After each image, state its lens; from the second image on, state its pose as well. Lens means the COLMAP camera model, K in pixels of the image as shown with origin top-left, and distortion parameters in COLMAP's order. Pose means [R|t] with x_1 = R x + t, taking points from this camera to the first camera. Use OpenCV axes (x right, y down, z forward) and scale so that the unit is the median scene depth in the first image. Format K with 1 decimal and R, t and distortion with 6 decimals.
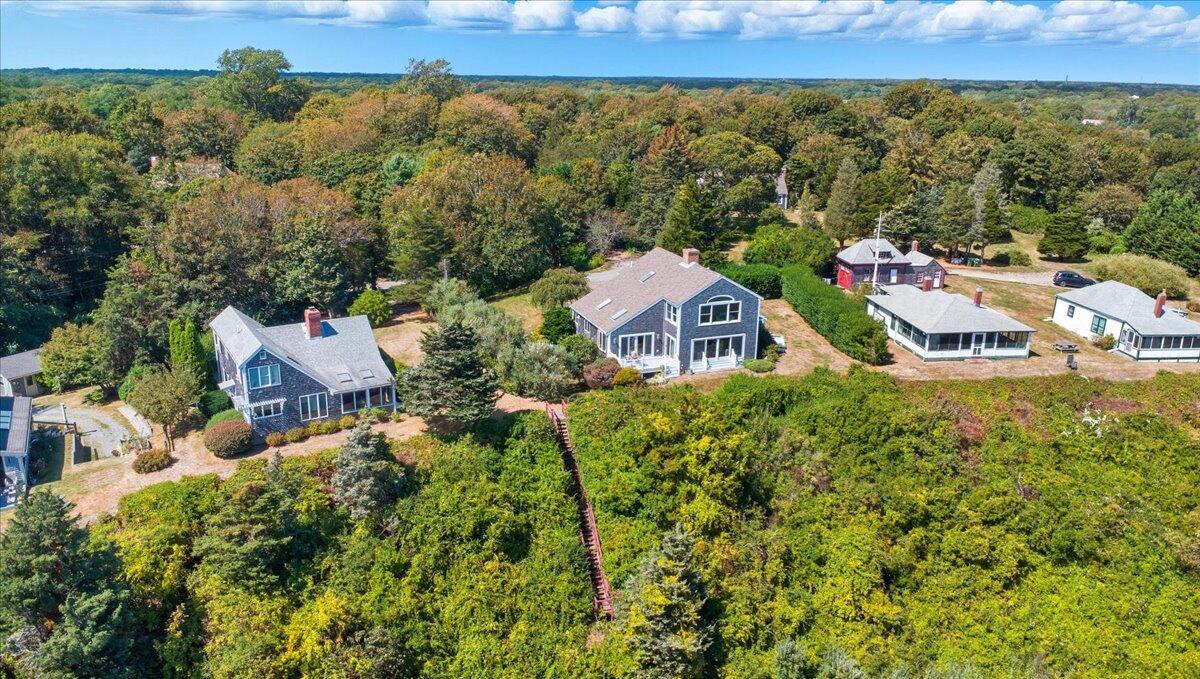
lens RADIAL K [[866.8, 0, 610.7], [0, 866.8, 340.3], [0, 0, 1]] dist [0.019746, -0.012099]
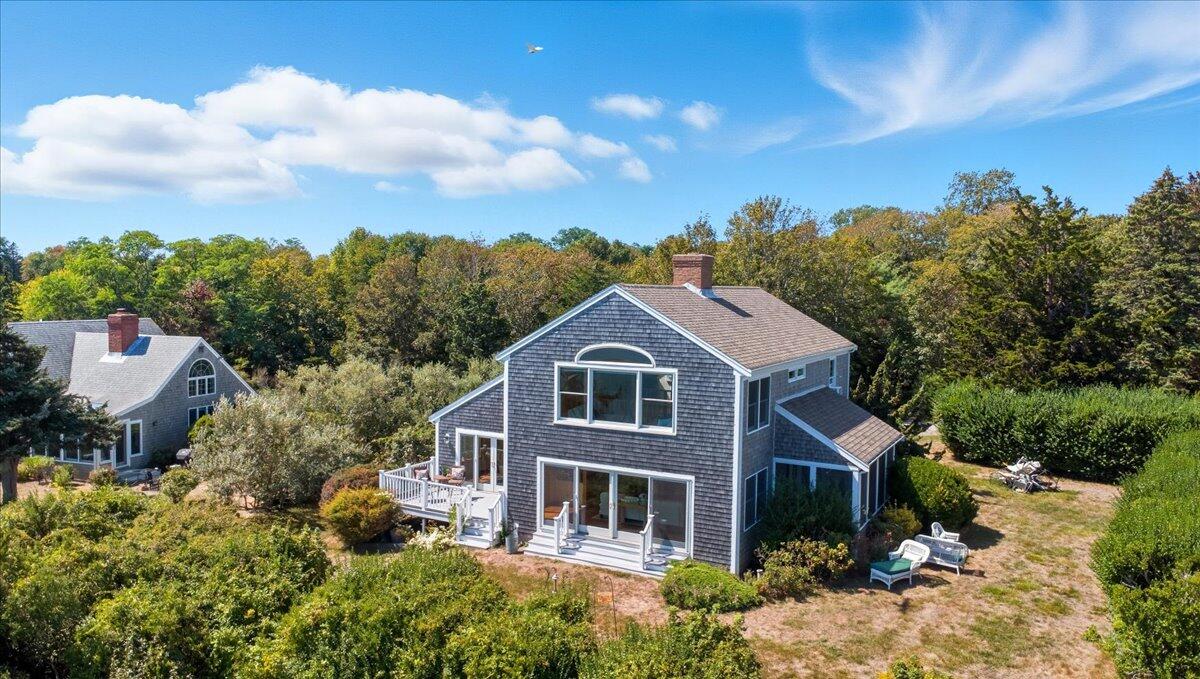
lens RADIAL K [[866.8, 0, 596.7], [0, 866.8, 339.4], [0, 0, 1]] dist [0.019746, -0.012099]
pose [[0.636903, 0.036835, -0.770064, 0.382488], [-0.227493, 0.963360, -0.142073, -0.002884], [0.736615, 0.265671, 0.621946, 0.767233]]
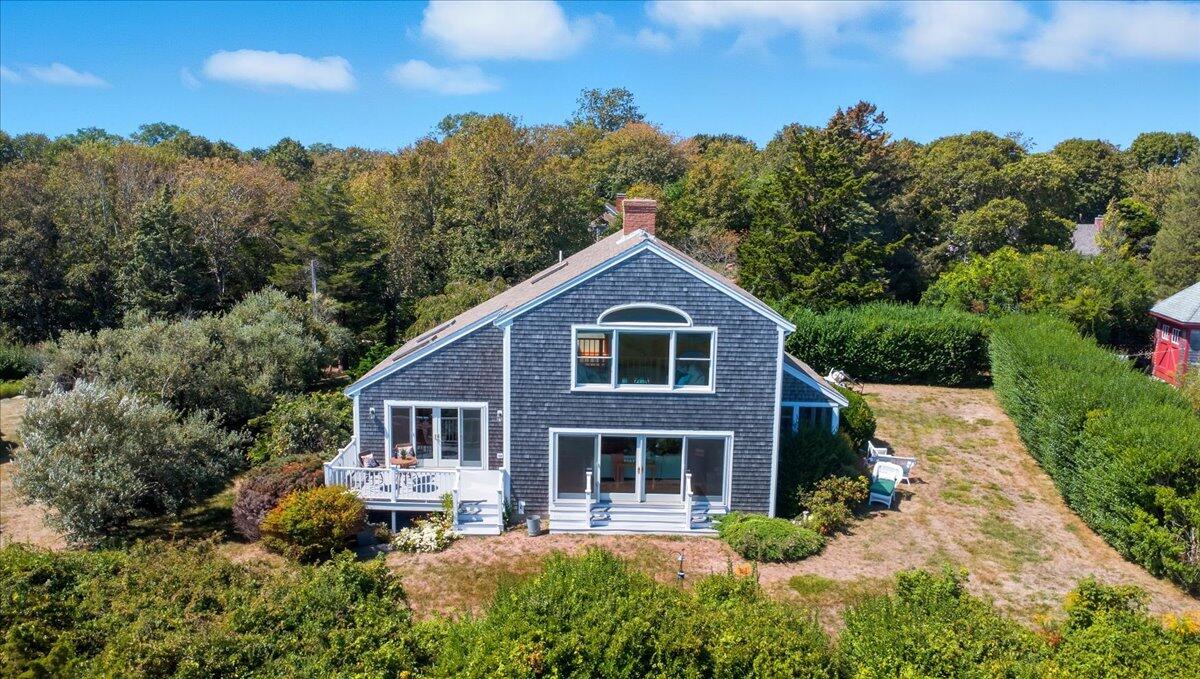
lens RADIAL K [[866.8, 0, 597.2], [0, 866.8, 340.3], [0, 0, 1]] dist [0.019746, -0.012099]
pose [[0.926481, 0.060247, -0.371488, 0.229288], [-0.110620, 0.987094, -0.115797, 0.001788], [0.359717, 0.148378, 0.921188, 0.682882]]
